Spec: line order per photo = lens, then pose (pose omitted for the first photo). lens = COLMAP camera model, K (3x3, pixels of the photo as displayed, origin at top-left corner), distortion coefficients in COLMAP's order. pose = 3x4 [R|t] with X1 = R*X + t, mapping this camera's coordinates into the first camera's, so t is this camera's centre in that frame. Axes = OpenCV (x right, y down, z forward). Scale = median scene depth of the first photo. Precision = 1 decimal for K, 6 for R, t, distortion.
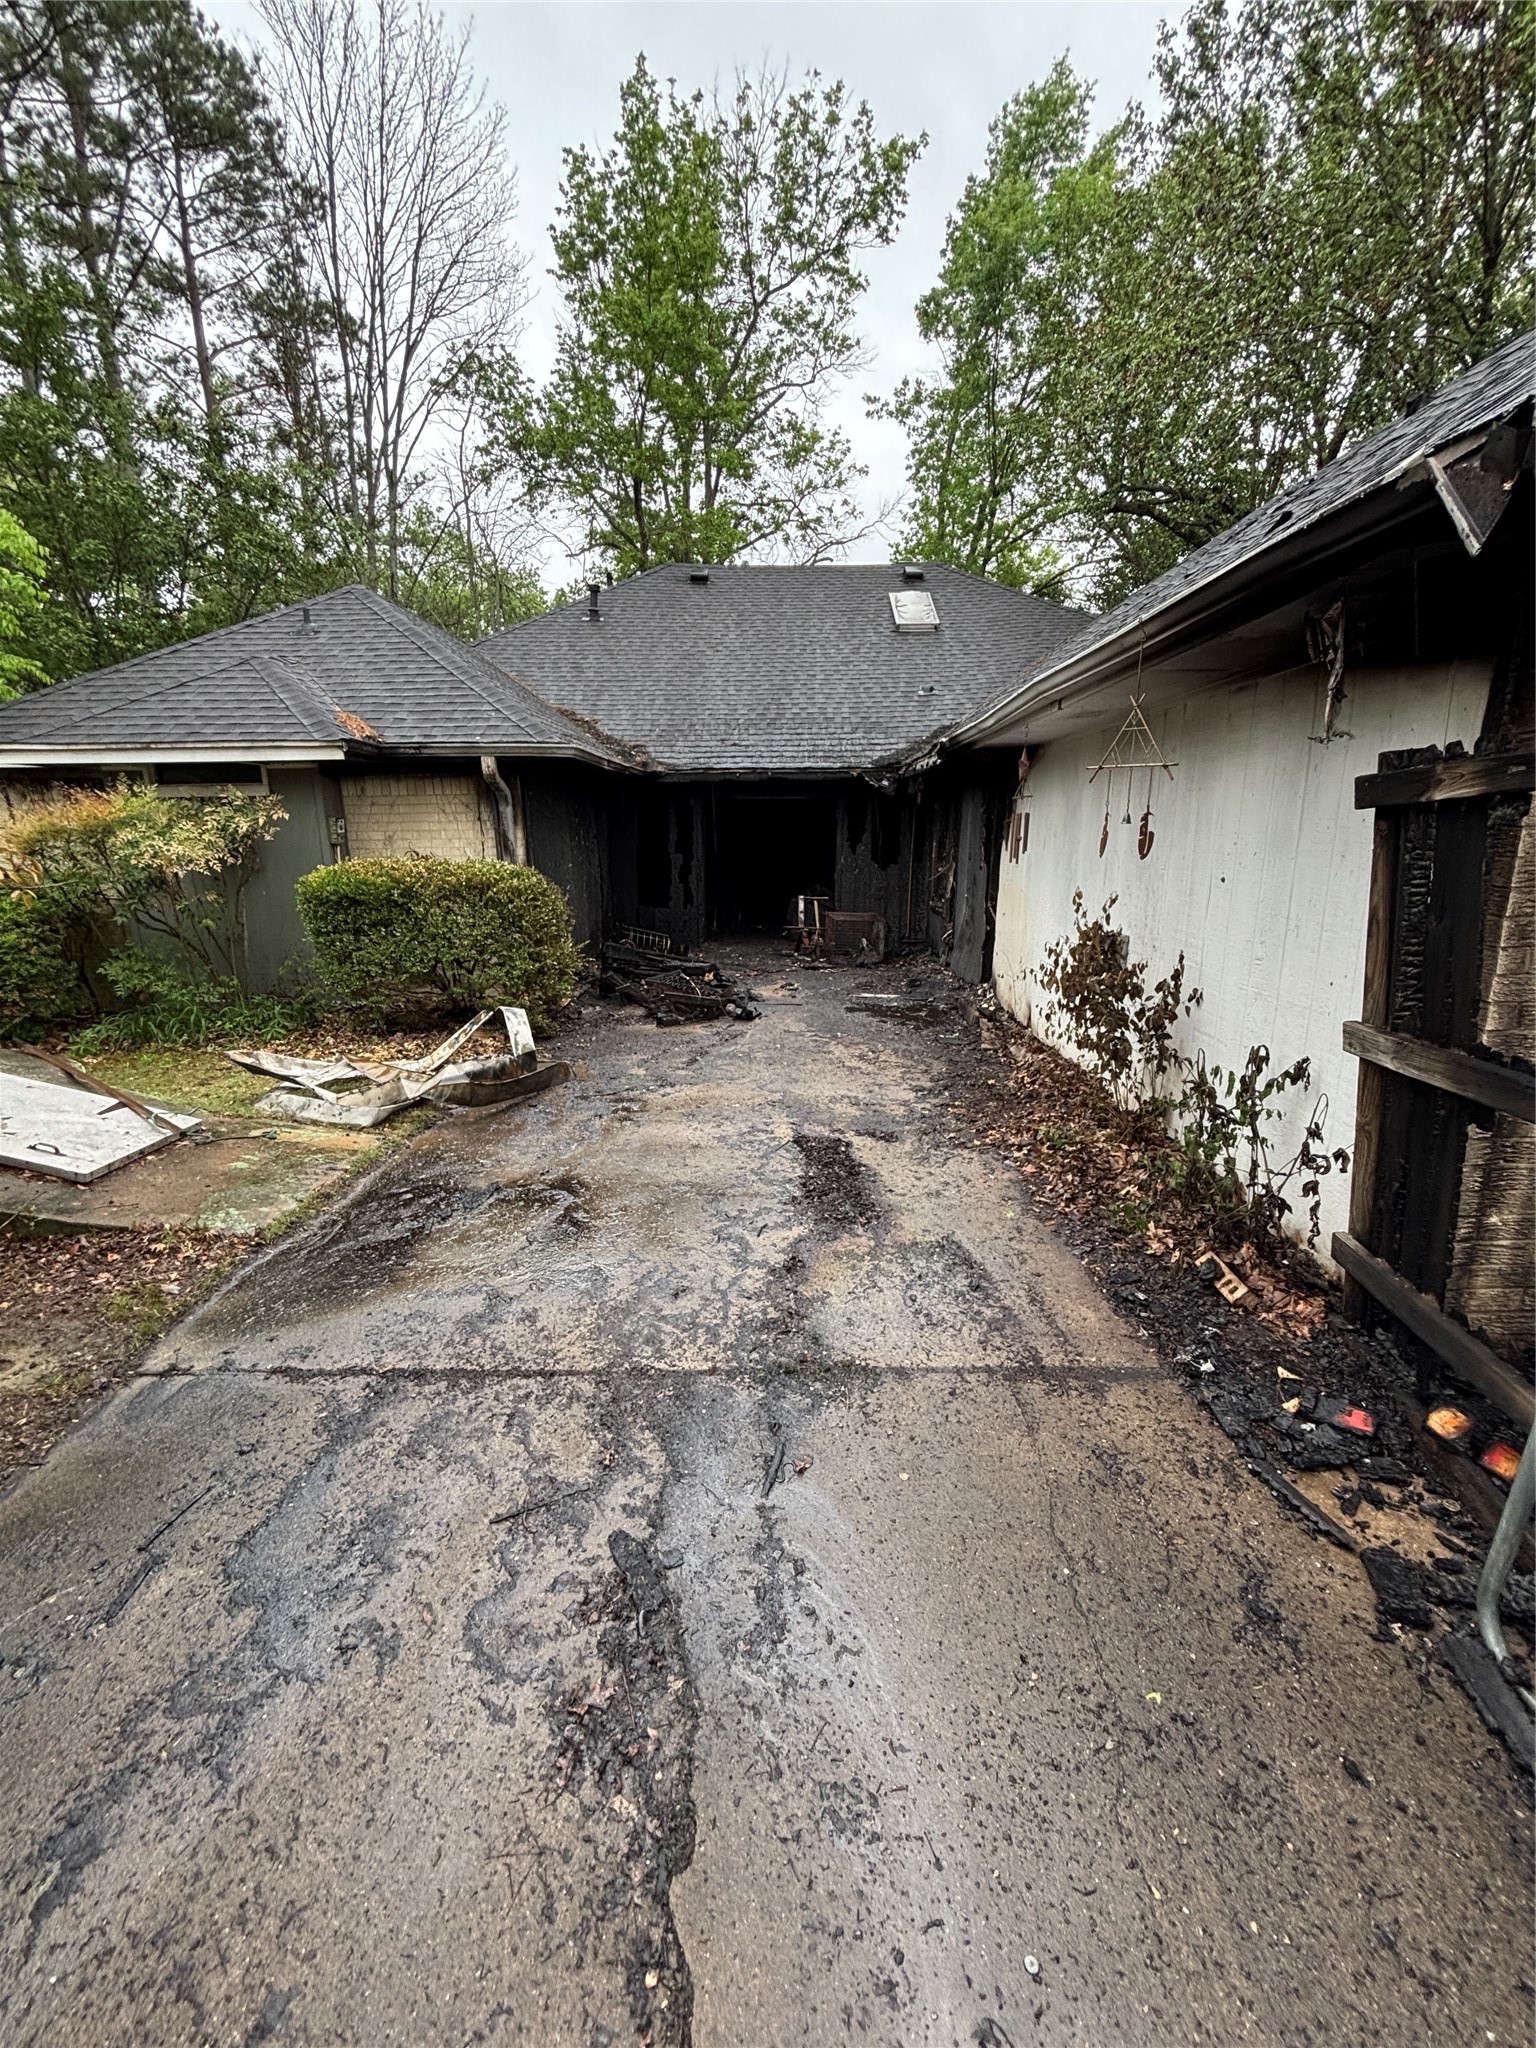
lens RADIAL K [[811.1, 0, 768.0], [0, 811.1, 1024.0], [0, 0, 1]] dist [-0.000511, -0.008247]
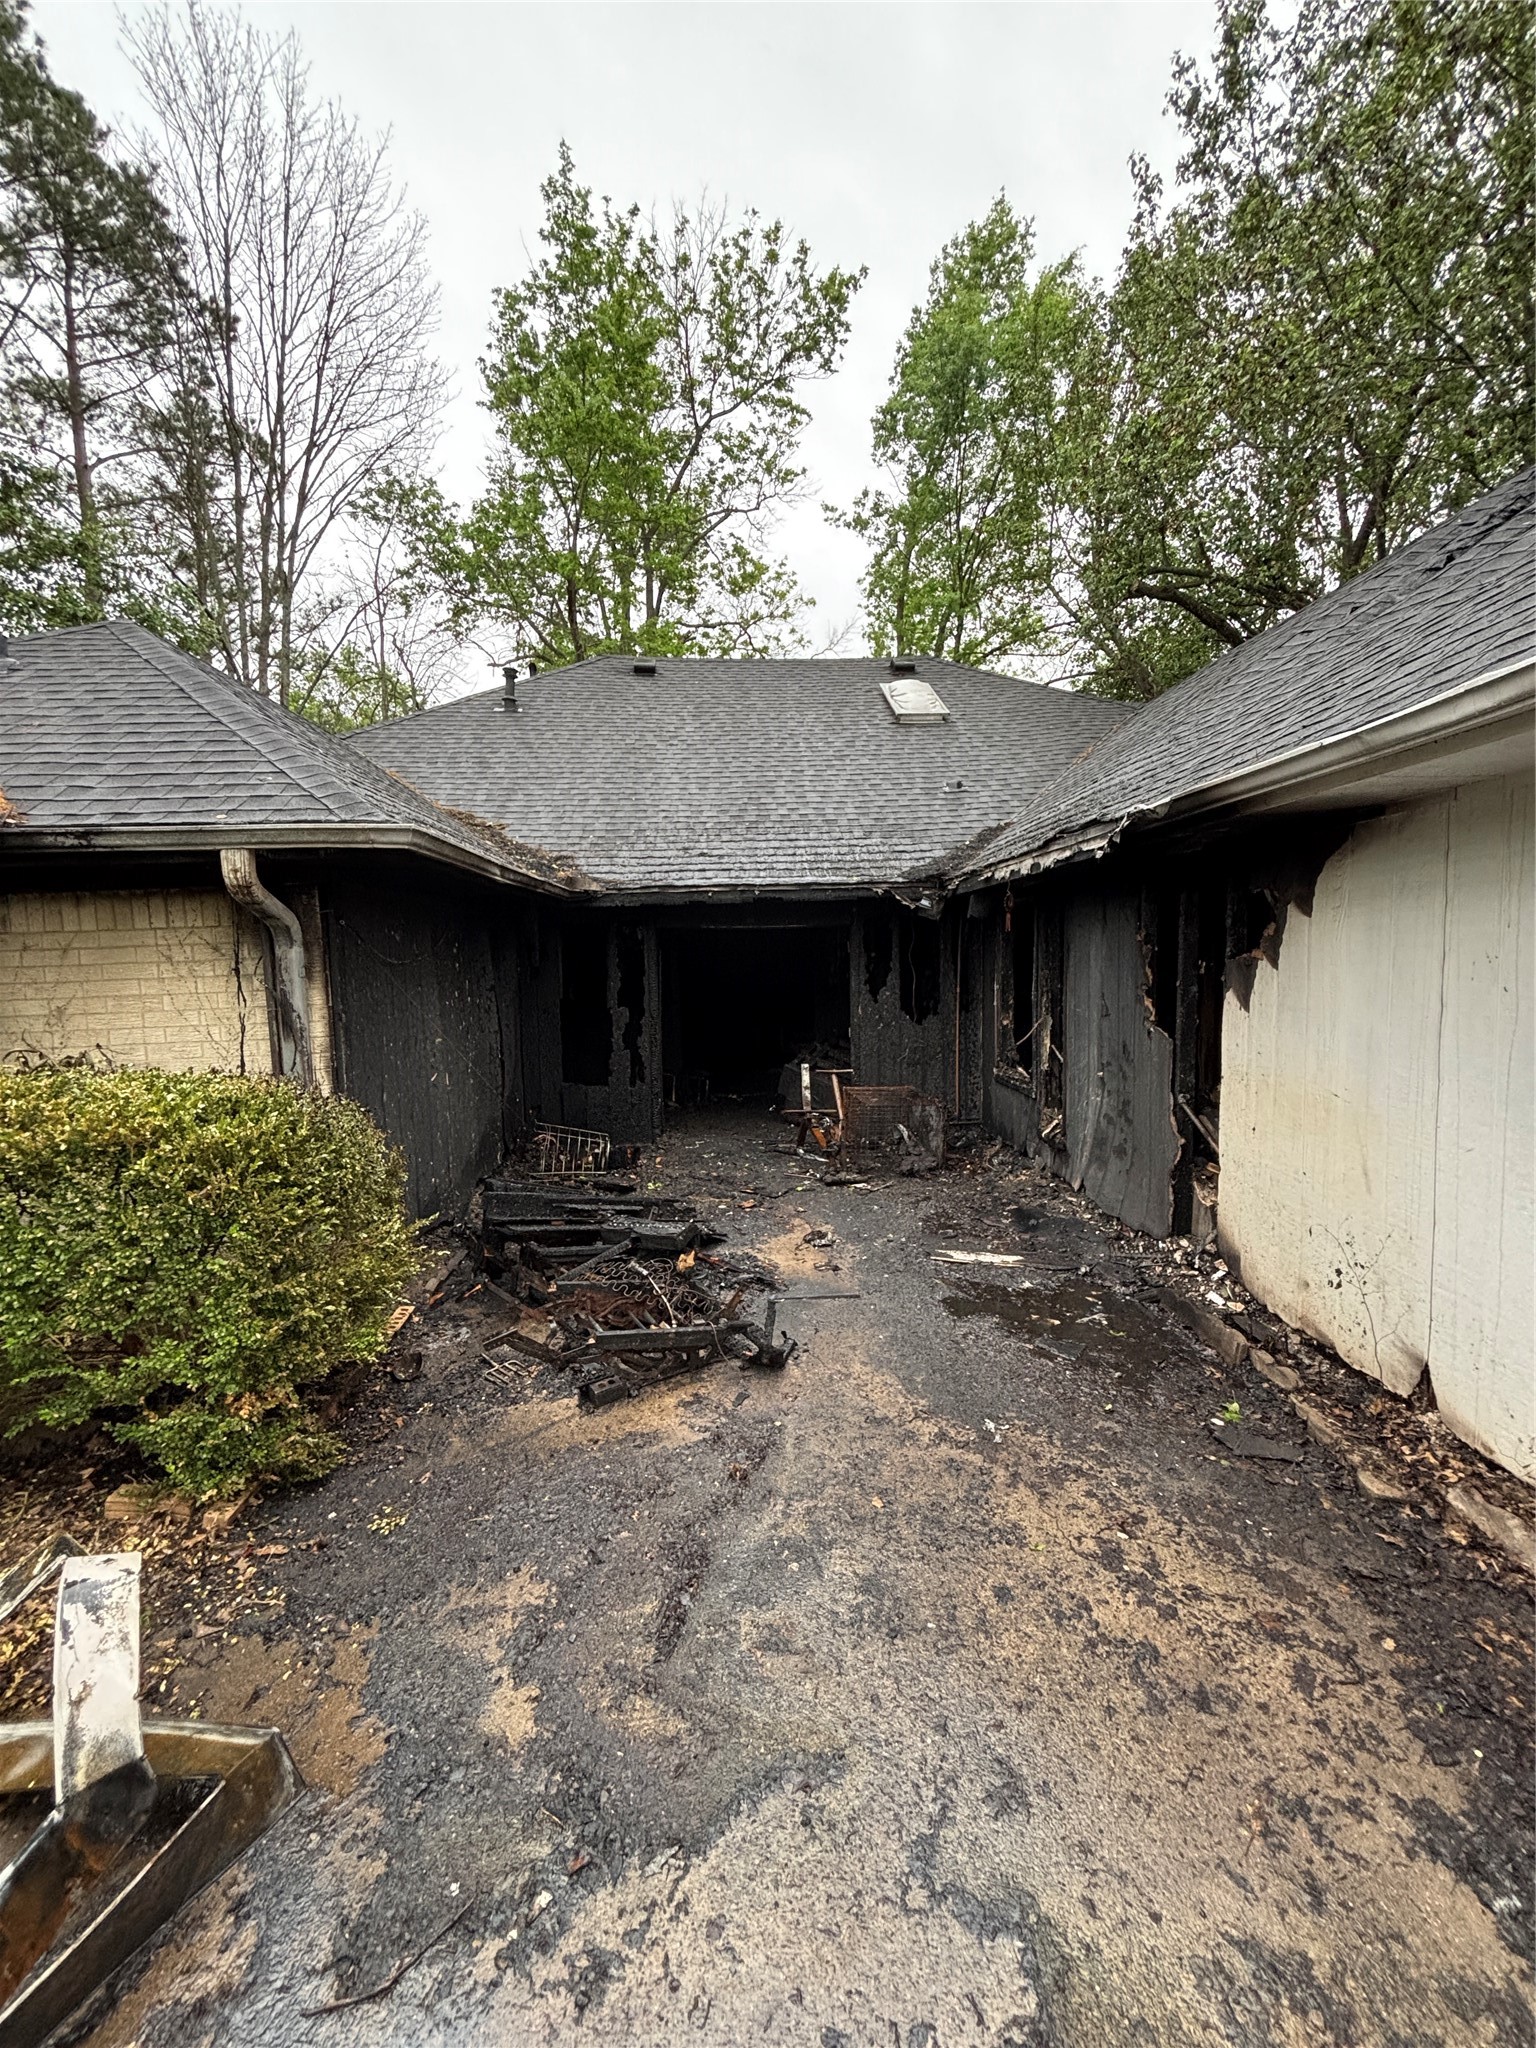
lens RADIAL K [[824.6, 0, 774.6], [0, 824.6, 1022.0], [0, 0, 1]] dist [-0.000417, -0.000114]
pose [[0.996713, -0.026618, 0.076513, -0.017934], [0.038659, 0.986282, -0.160478, -0.040577], [-0.071192, 0.162909, 0.984069, 0.152085]]
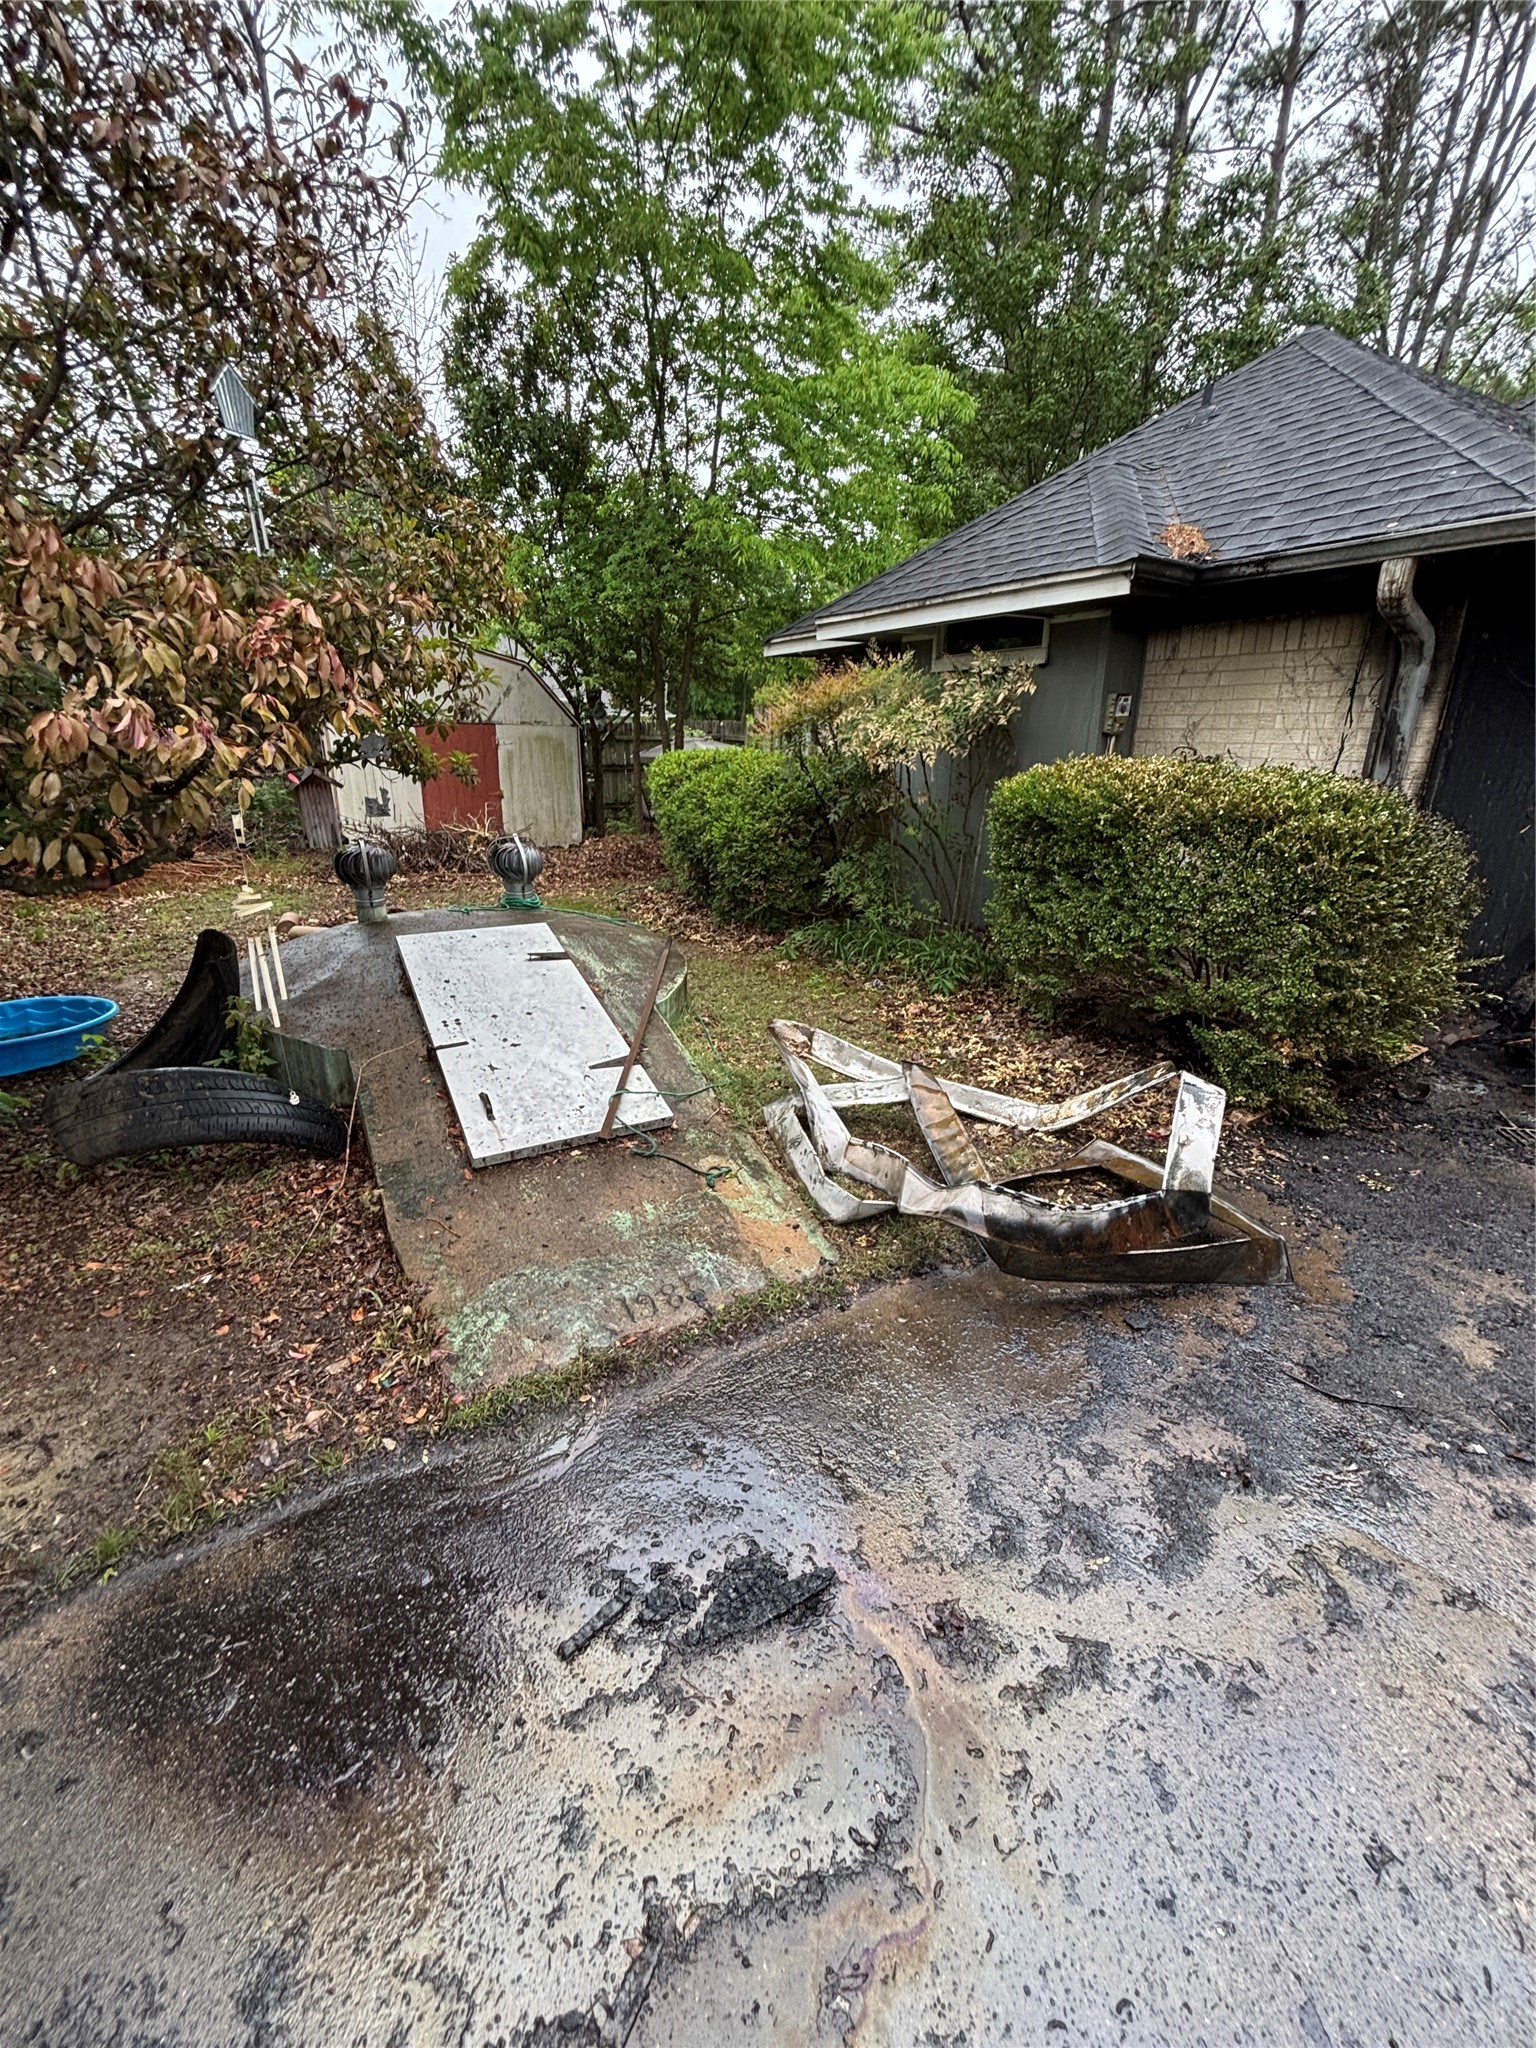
lens RADIAL K [[824.6, 0, 774.6], [0, 824.6, 1022.0], [0, 0, 1]] dist [-0.000417, -0.000114]
pose [[0.527890, 0.295859, -0.796115, -0.017475], [-0.208873, 0.953800, 0.215959, -0.026050], [0.823228, 0.052284, 0.565299, 0.123793]]
